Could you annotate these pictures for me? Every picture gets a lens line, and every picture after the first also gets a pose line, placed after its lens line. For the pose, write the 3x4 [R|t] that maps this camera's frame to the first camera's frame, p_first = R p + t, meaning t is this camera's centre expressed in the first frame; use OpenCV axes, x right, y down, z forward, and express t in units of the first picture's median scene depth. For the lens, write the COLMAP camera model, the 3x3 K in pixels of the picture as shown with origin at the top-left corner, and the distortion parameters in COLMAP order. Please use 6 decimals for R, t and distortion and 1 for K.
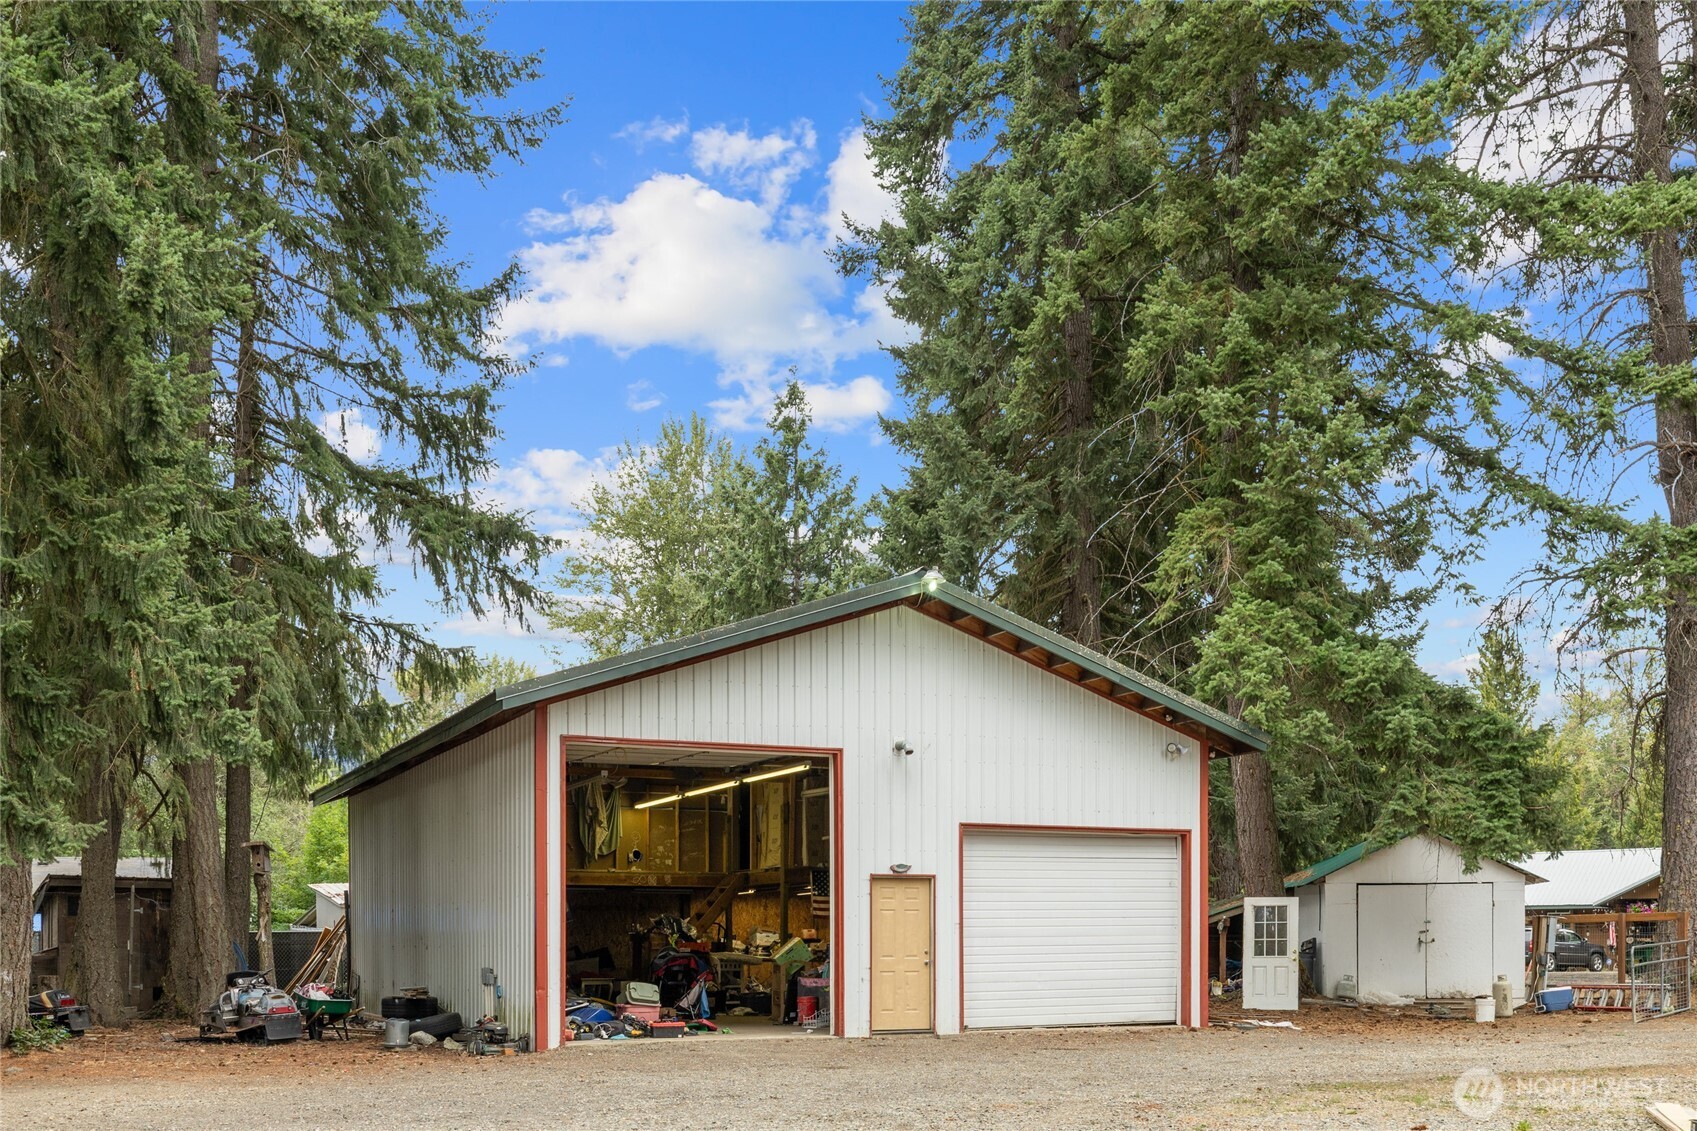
lens RADIAL K [[1722.9, 0, 850.1], [0, 1722.9, 567.6], [0, 0, 1]] dist [-0.026489, 0.000000]
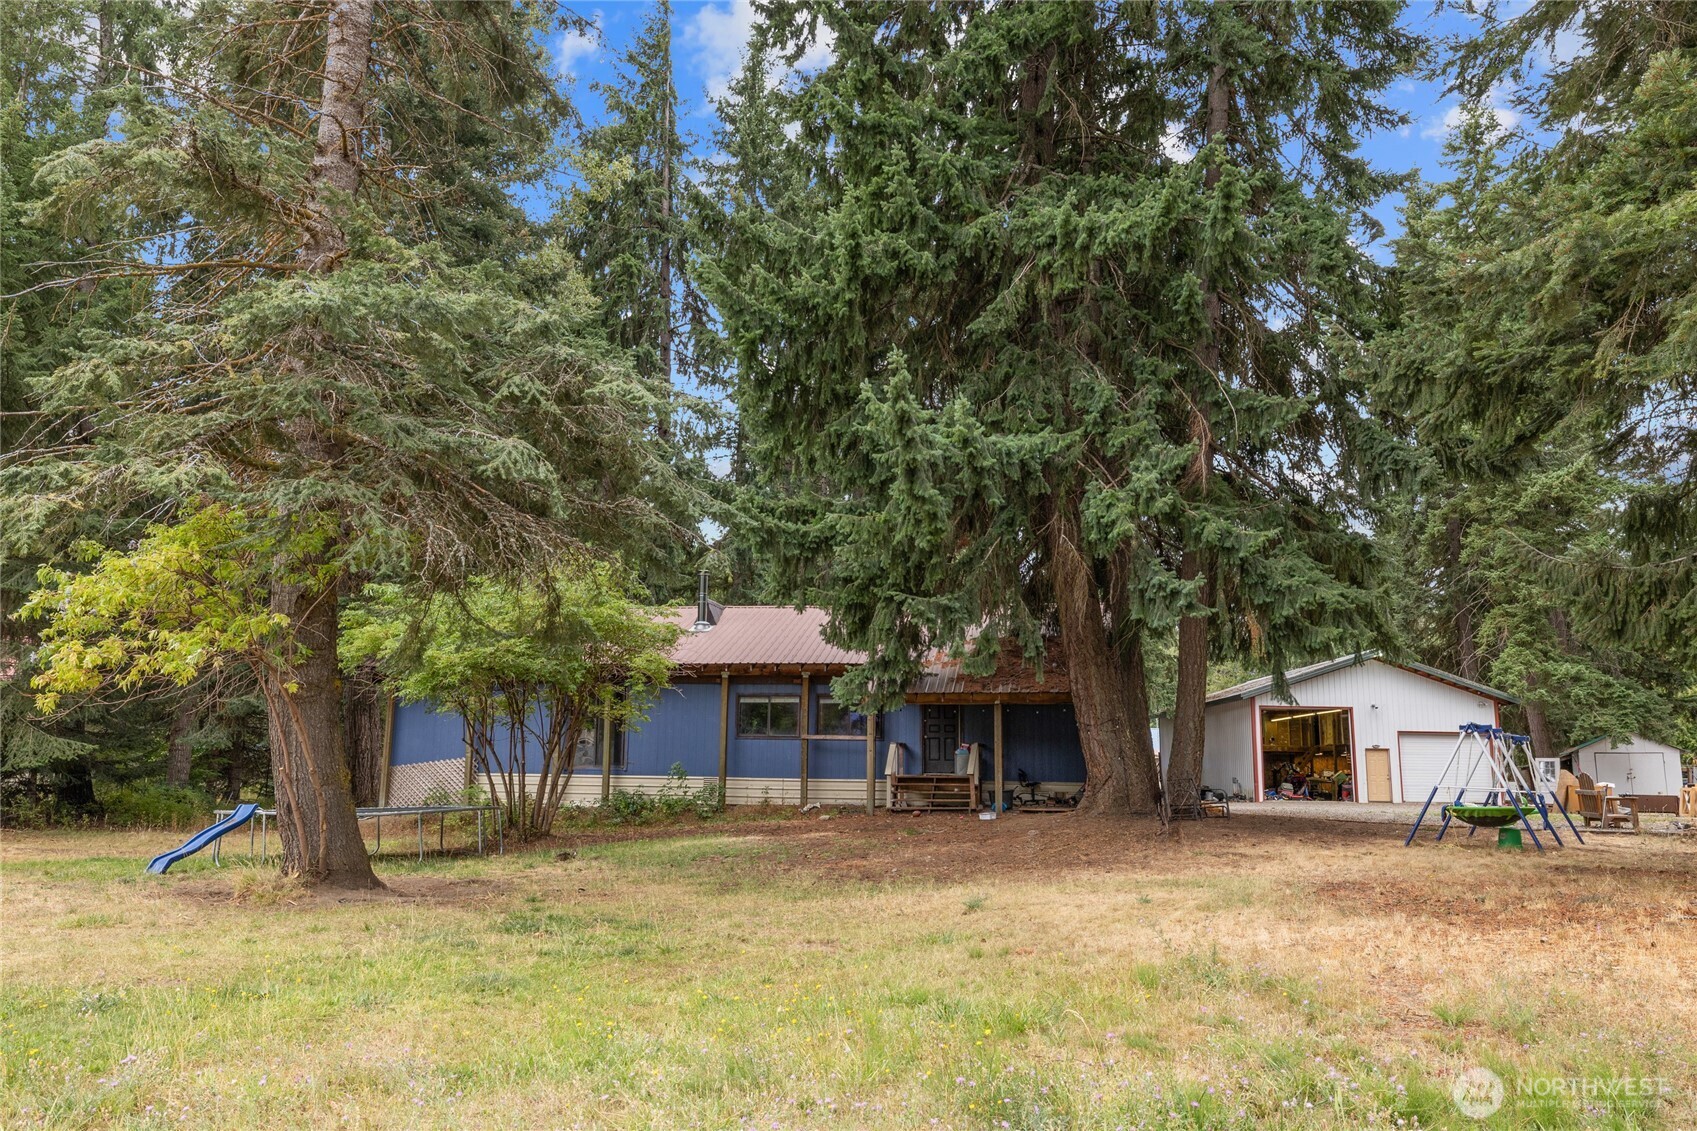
lens RADIAL K [[1210.7, 0, 854.1], [0, 1210.7, 560.7], [0, 0, 1]] dist [-0.012393, -0.000751]
pose [[0.915874, -0.054168, -0.397794, 0.046541], [0.065046, 0.997786, 0.013891, -0.213496], [0.396161, -0.038597, 0.917370, -1.152488]]
